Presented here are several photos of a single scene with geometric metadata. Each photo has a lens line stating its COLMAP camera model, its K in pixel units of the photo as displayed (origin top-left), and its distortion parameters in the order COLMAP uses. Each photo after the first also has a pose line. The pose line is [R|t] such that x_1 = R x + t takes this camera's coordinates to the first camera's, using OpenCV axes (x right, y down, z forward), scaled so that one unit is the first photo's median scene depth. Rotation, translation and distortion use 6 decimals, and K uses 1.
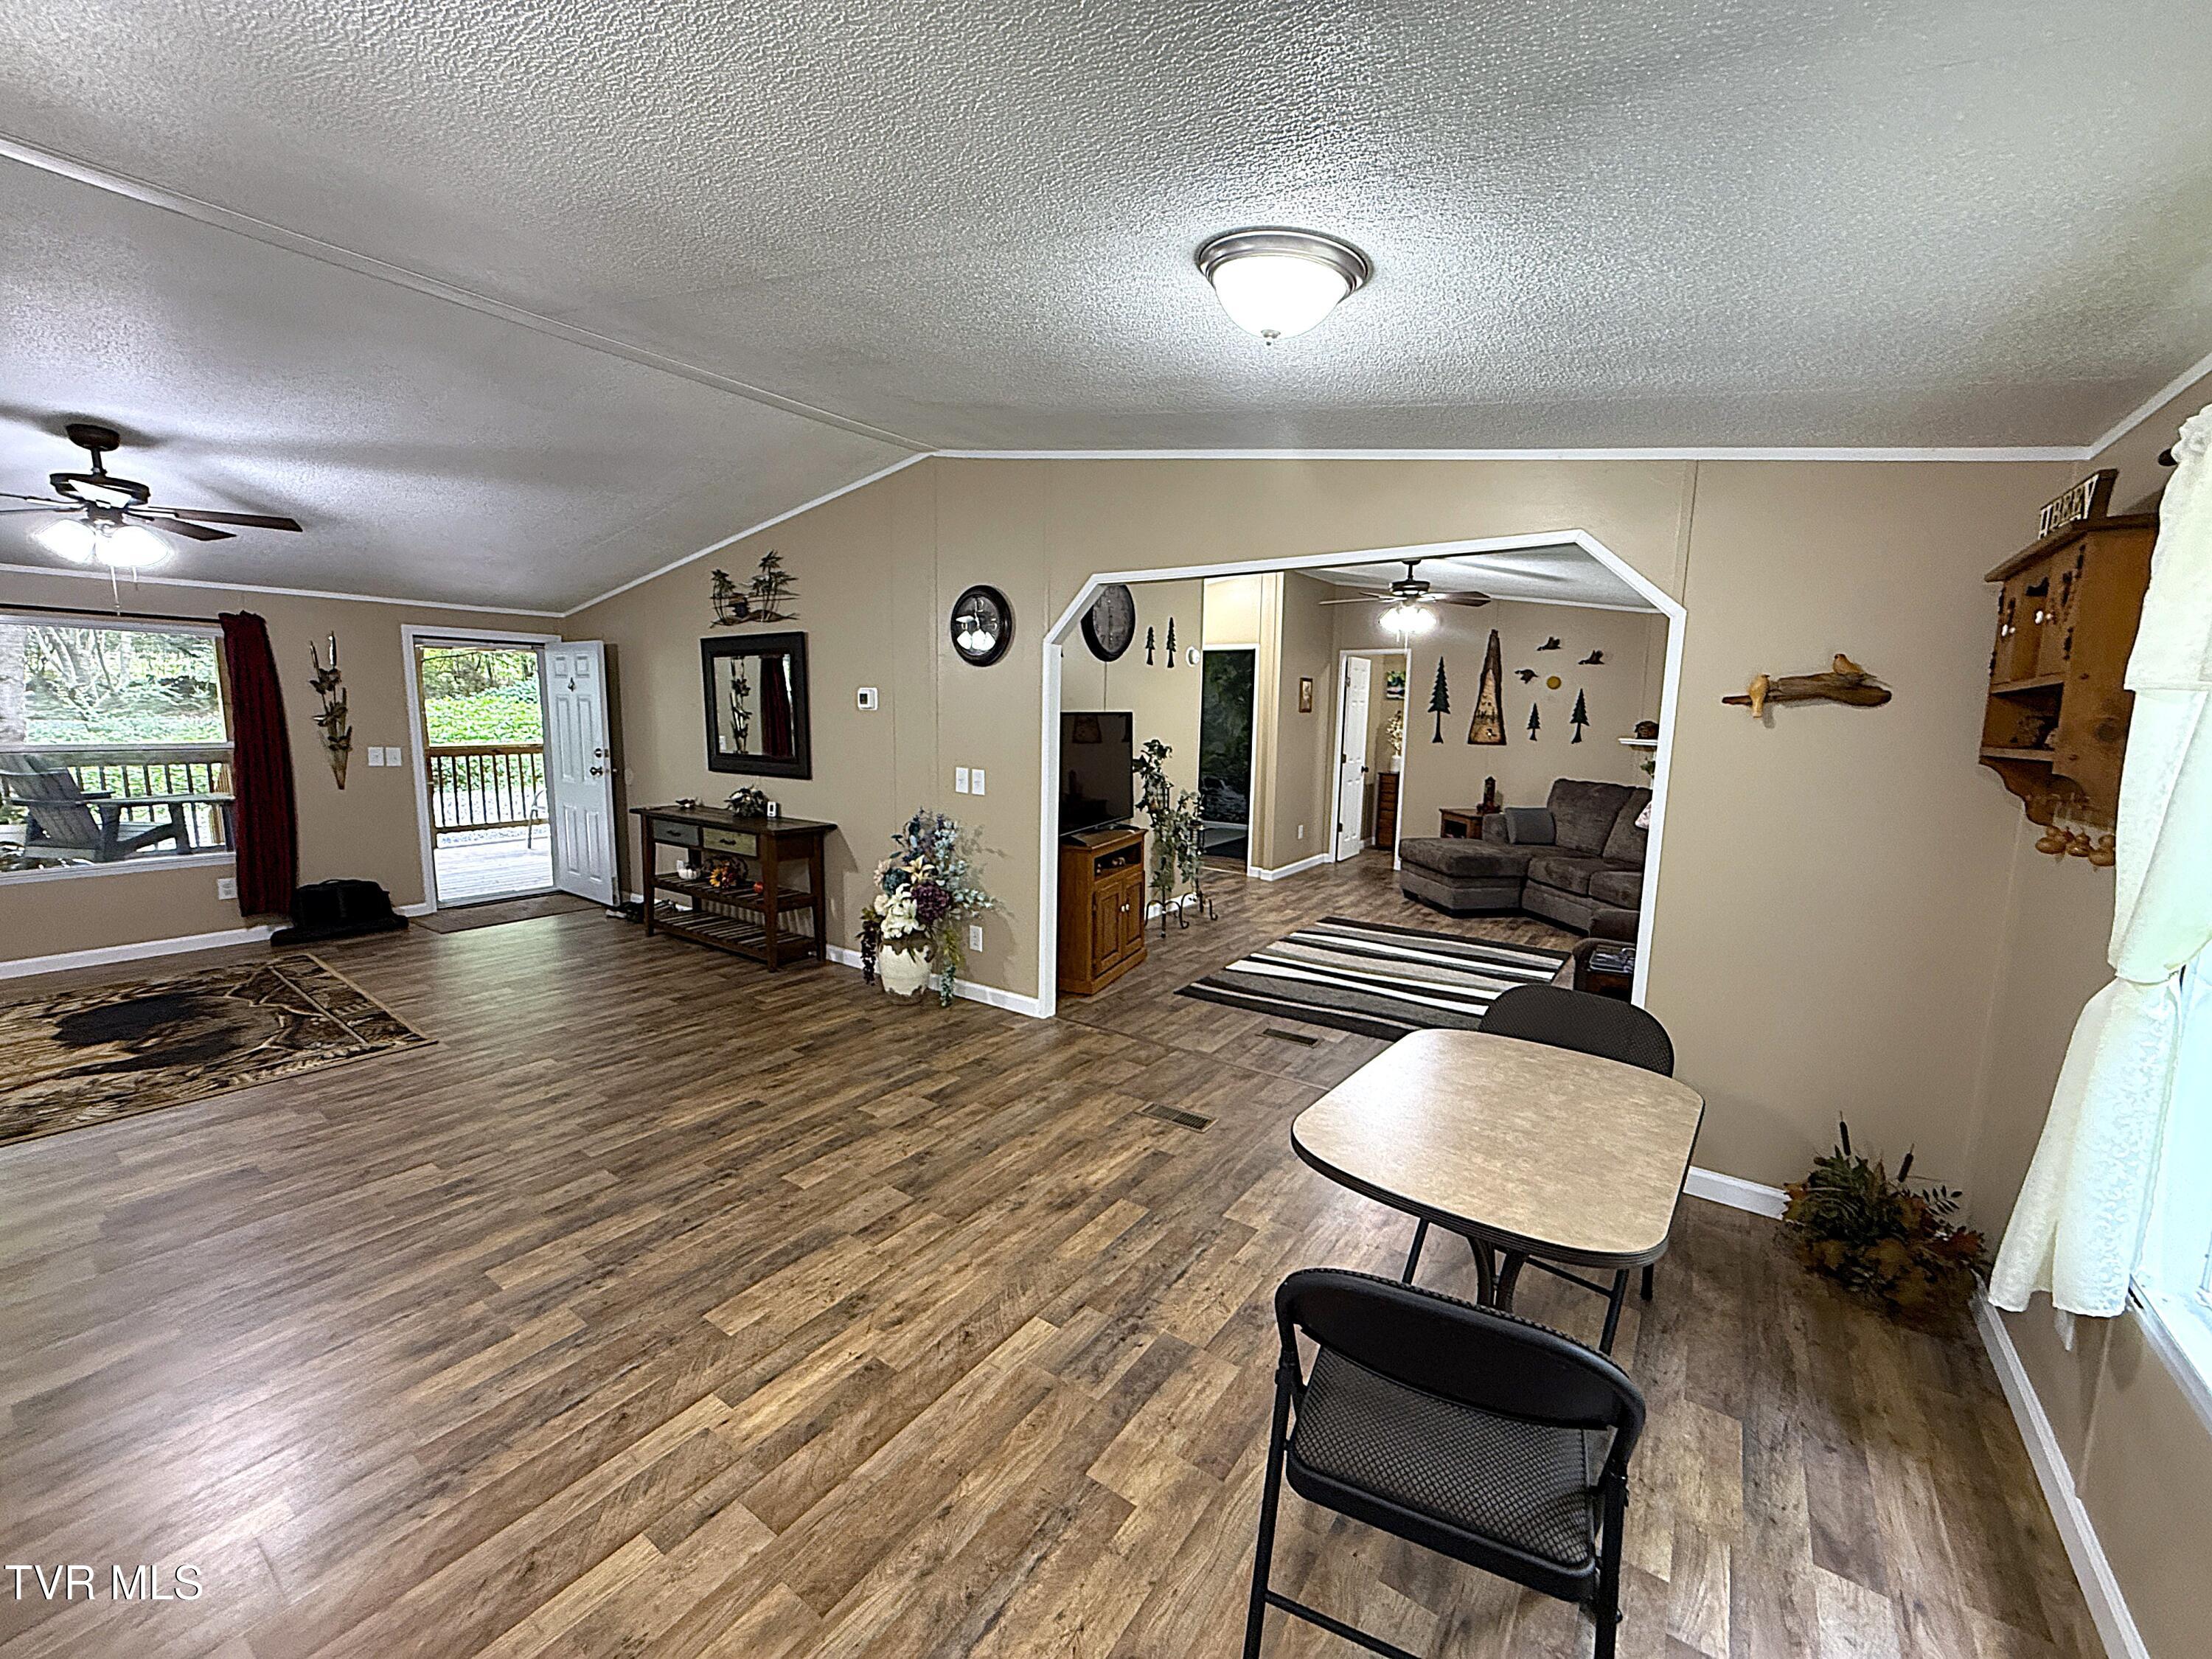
lens RADIAL K [[906.7, 0, 1091.5], [0, 906.7, 833.6], [0, 0, 1]] dist [0.000250, 0.000674]
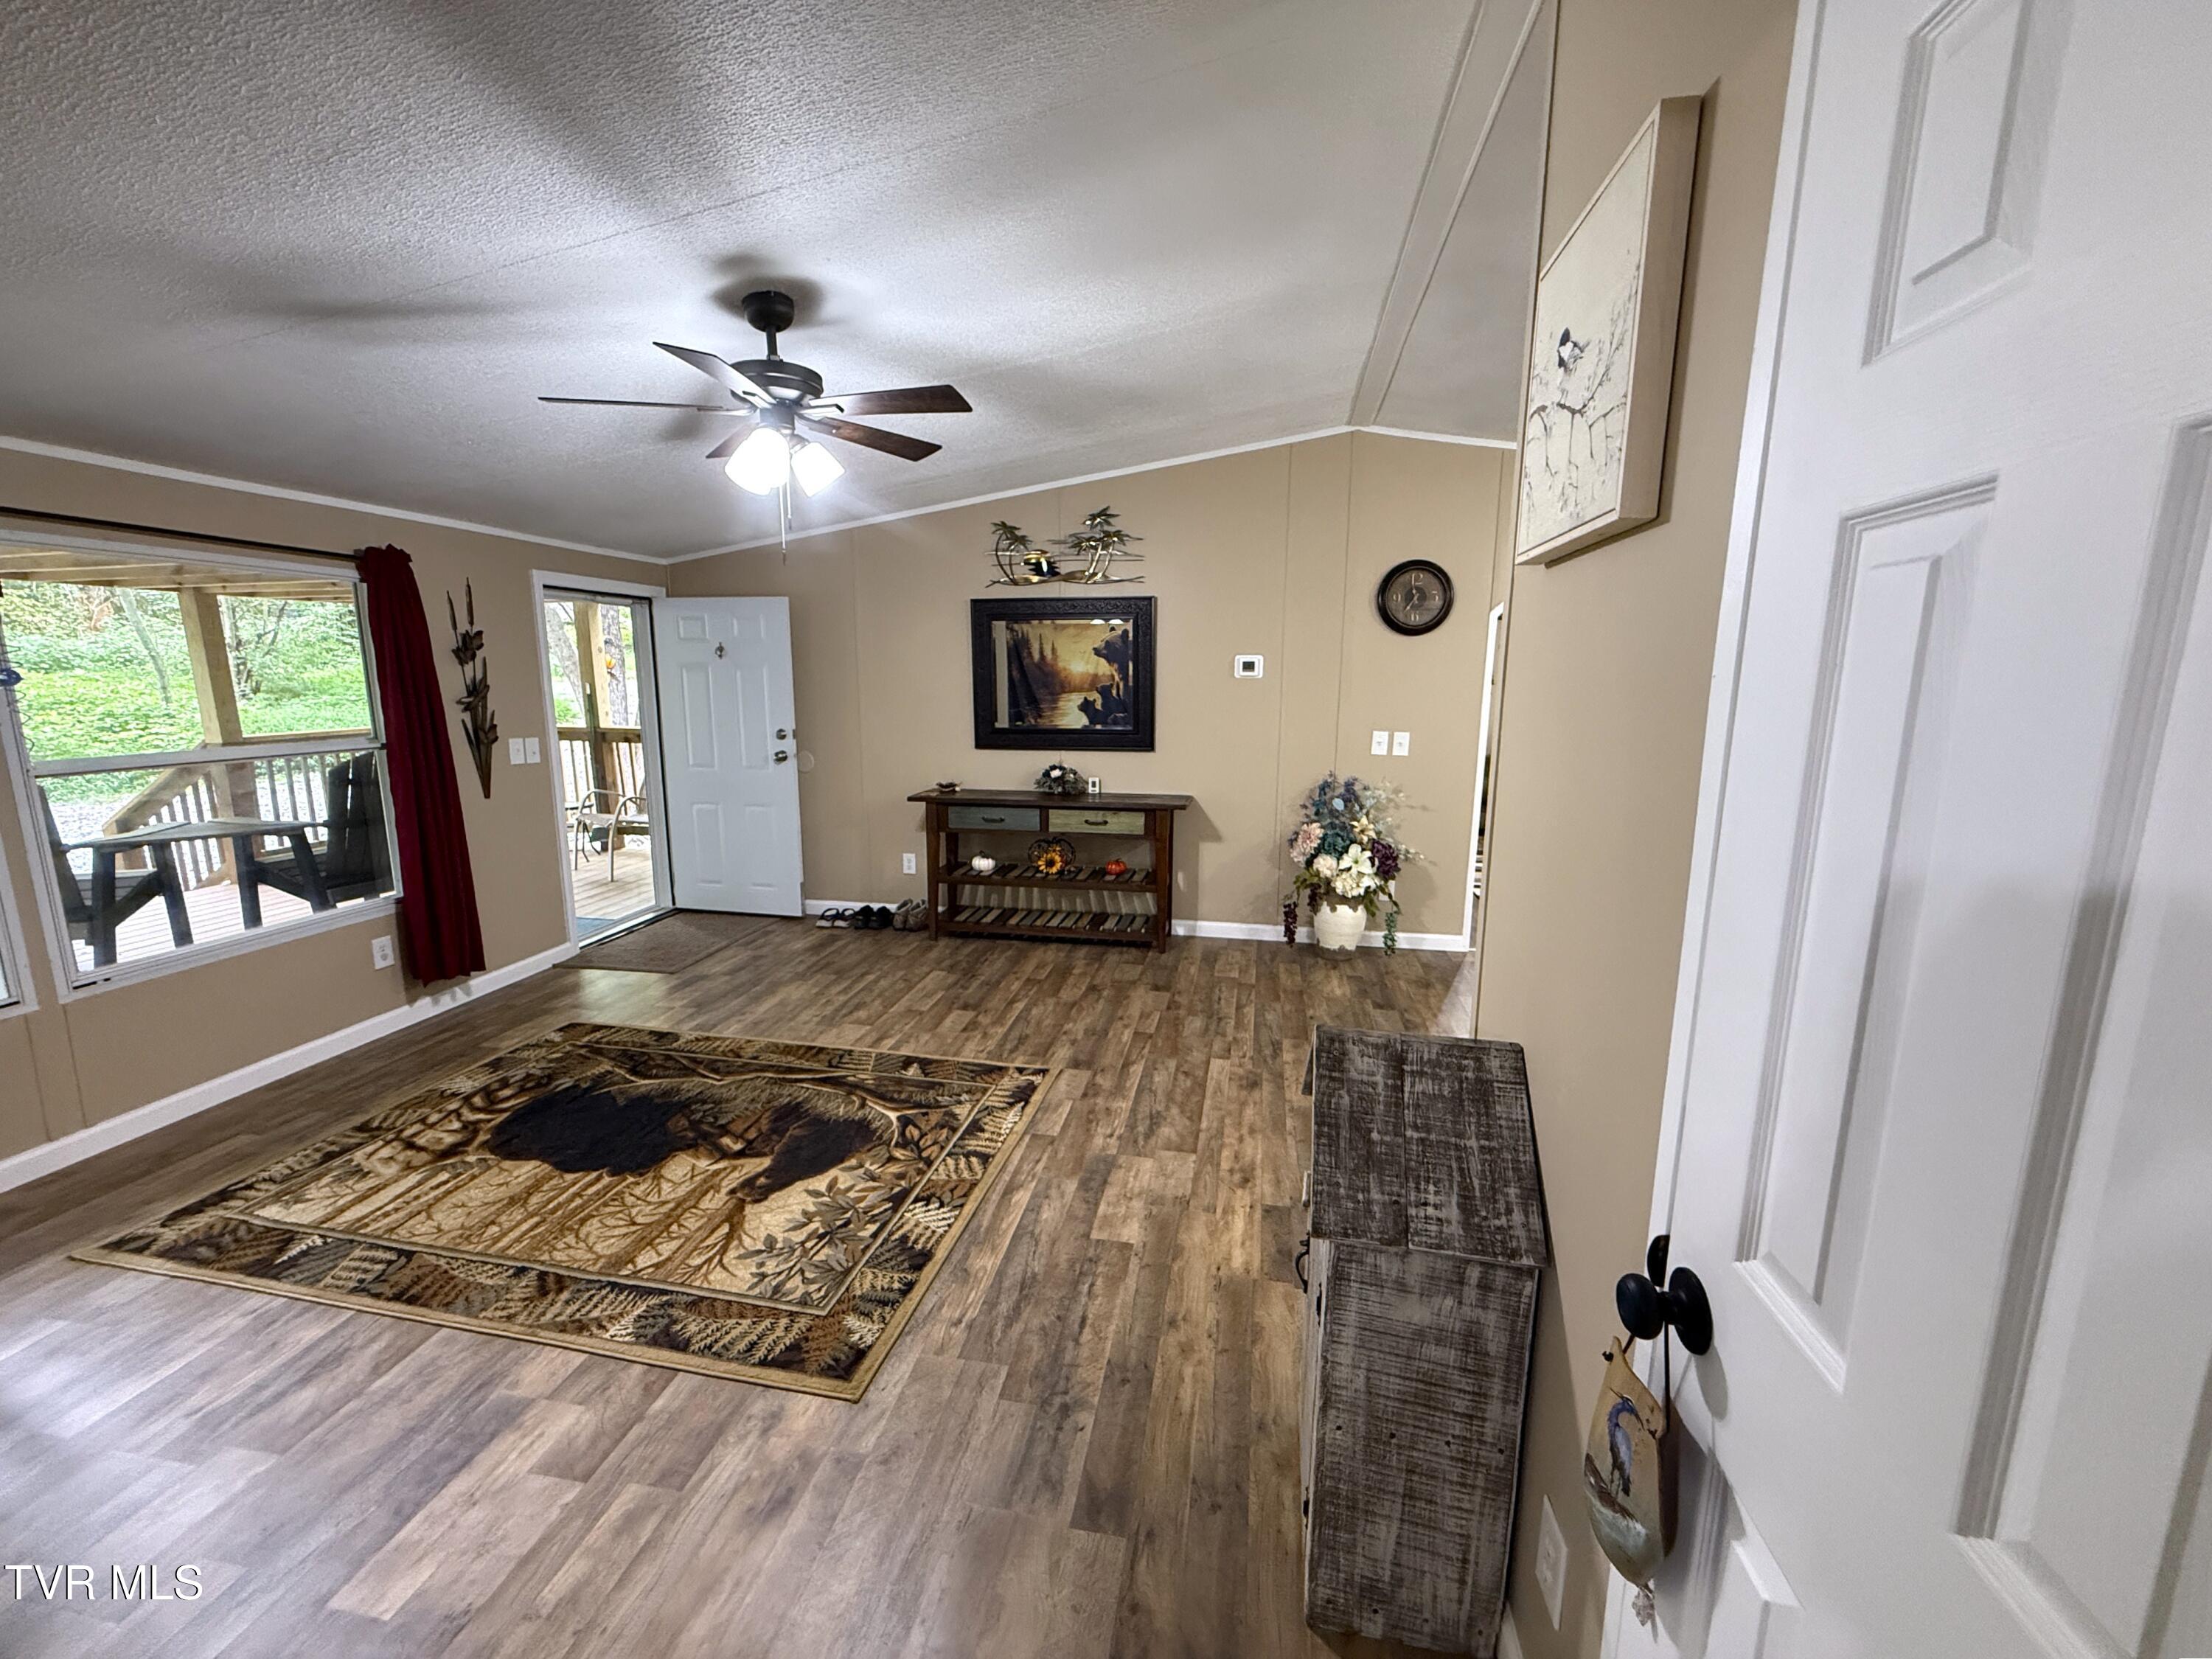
lens RADIAL K [[906.7, 0, 1112.3], [0, 906.7, 832.7], [0, 0, 1]] dist [0.000250, 0.000674]
pose [[0.896686, -0.086081, 0.434217, -0.753319], [0.069836, 0.996136, 0.053263, -0.027377], [-0.437124, -0.017436, 0.899232, 0.148900]]
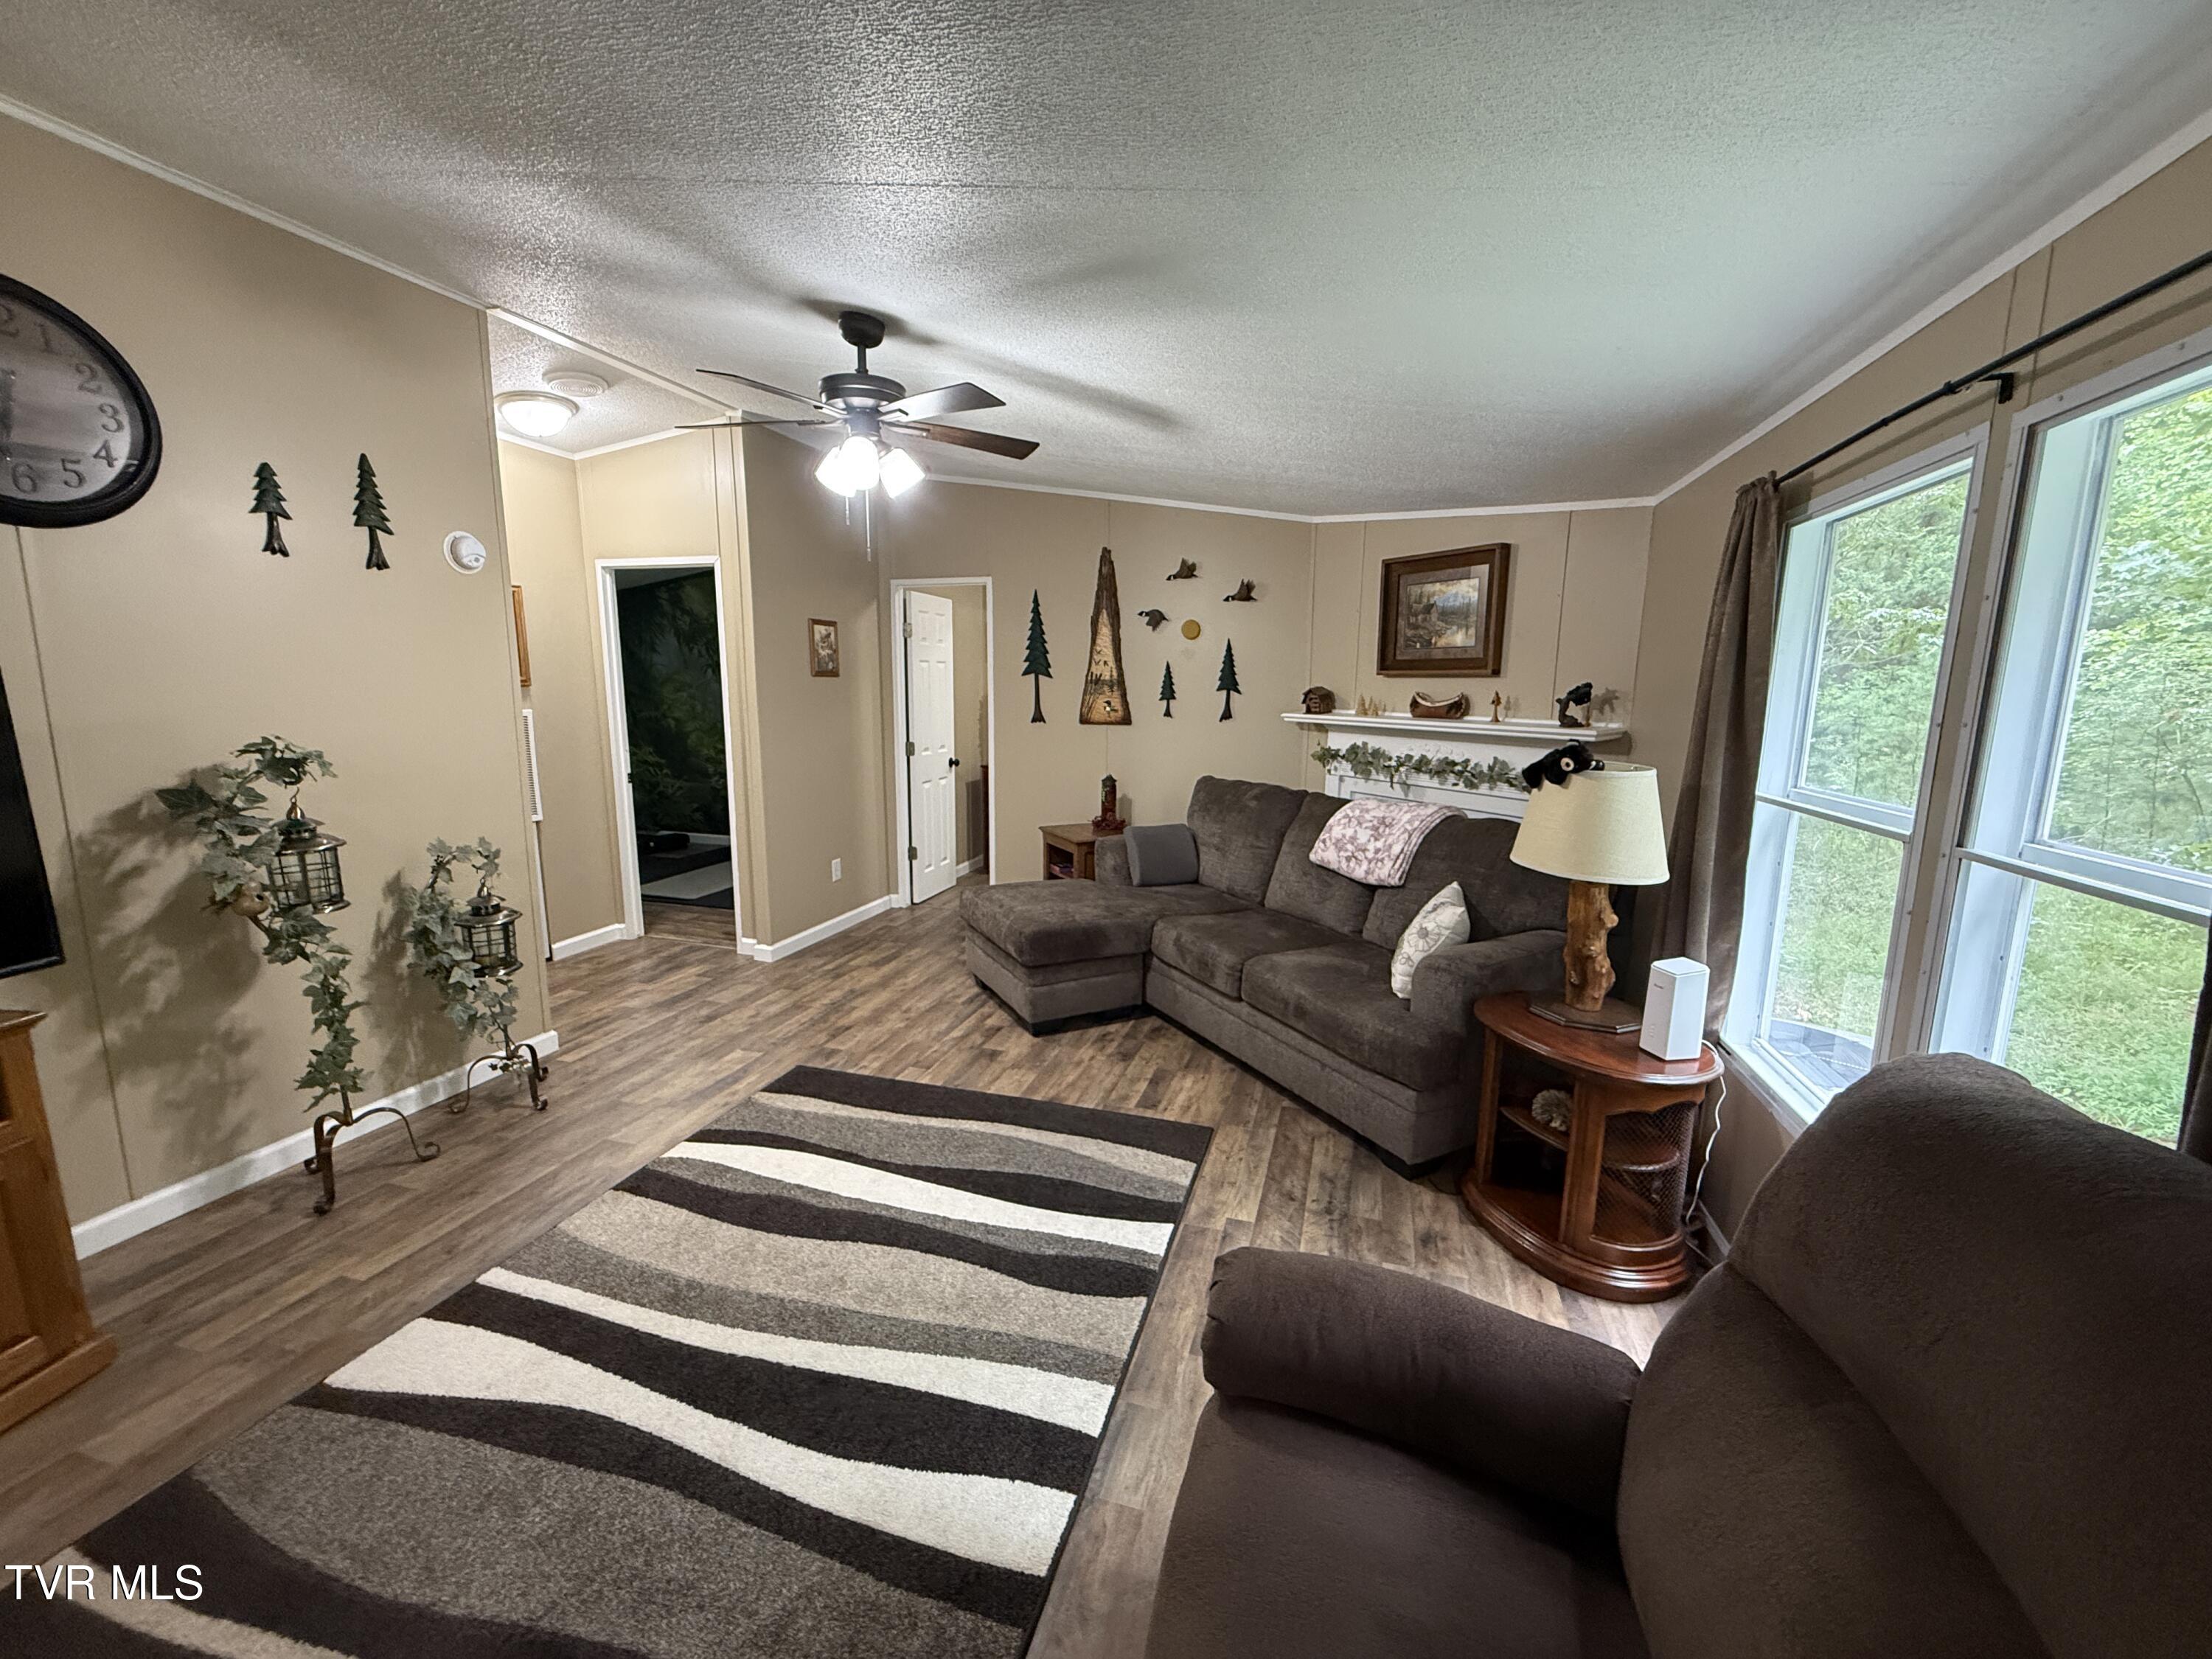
lens RADIAL K [[906.7, 0, 1107.3], [0, 906.7, 835.3], [0, 0, 1]] dist [0.000250, 0.000674]
pose [[0.946325, -0.056935, 0.318164, 0.329003], [0.047276, 0.998159, 0.038005, -0.063478], [-0.319741, -0.020923, 0.947274, 0.551971]]
